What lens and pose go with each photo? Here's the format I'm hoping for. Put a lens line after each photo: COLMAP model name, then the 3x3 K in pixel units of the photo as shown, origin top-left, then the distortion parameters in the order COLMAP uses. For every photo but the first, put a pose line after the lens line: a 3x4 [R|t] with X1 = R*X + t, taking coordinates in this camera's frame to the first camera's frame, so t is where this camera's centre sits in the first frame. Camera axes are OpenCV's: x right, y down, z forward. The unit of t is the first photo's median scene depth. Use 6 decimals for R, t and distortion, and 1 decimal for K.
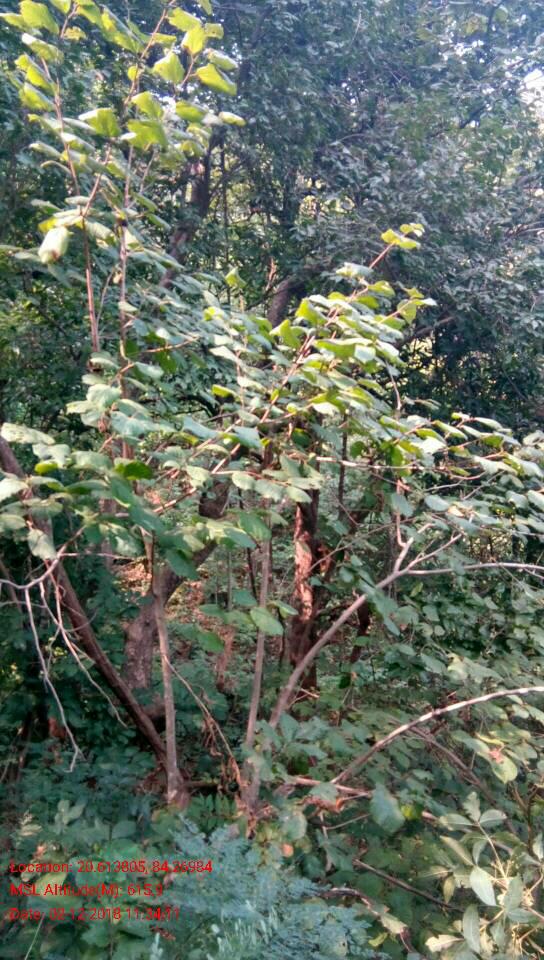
lens RADIAL K [[699.8, 0, 272.0], [0, 699.8, 480.0], [0, 0, 1]] dist [0.029333, -0.108196]
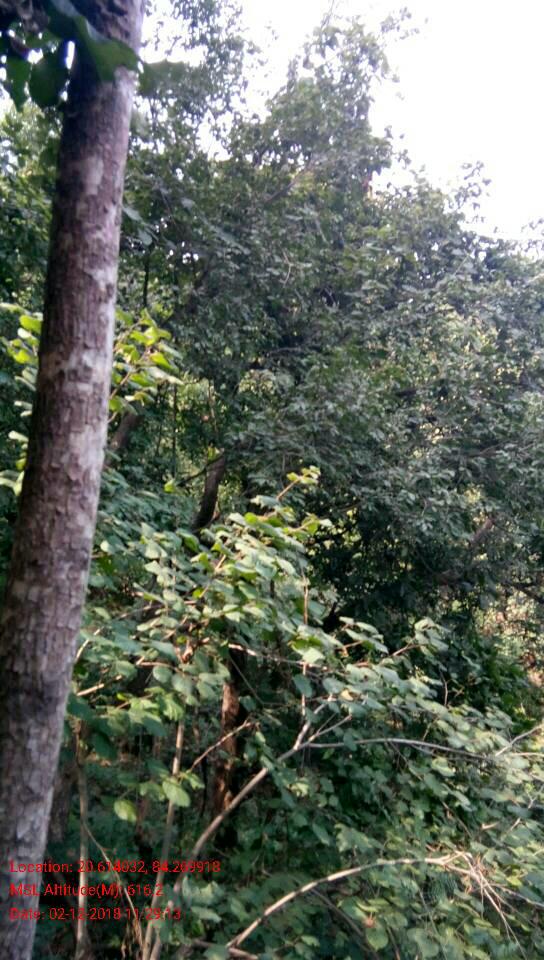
lens RADIAL K [[699.8, 0, 272.0], [0, 699.8, 480.0], [0, 0, 1]] dist [0.029333, -0.108196]
pose [[0.995123, 0.060140, 0.078182, 0.025569], [-0.044450, 0.981001, -0.188843, -0.083047], [-0.088054, 0.184447, 0.978890, -0.205034]]
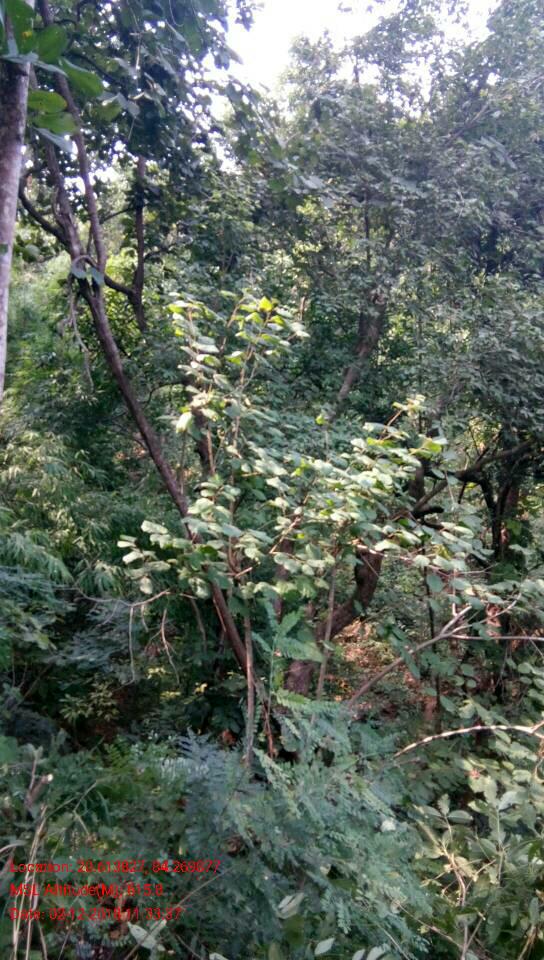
lens RADIAL K [[699.8, 0, 272.0], [0, 699.8, 480.0], [0, 0, 1]] dist [0.029333, -0.108196]
pose [[0.937502, 0.034679, -0.346248, 0.376380], [-0.064139, 0.995195, -0.073986, -0.045924], [0.342019, 0.091570, 0.935221, -0.426388]]
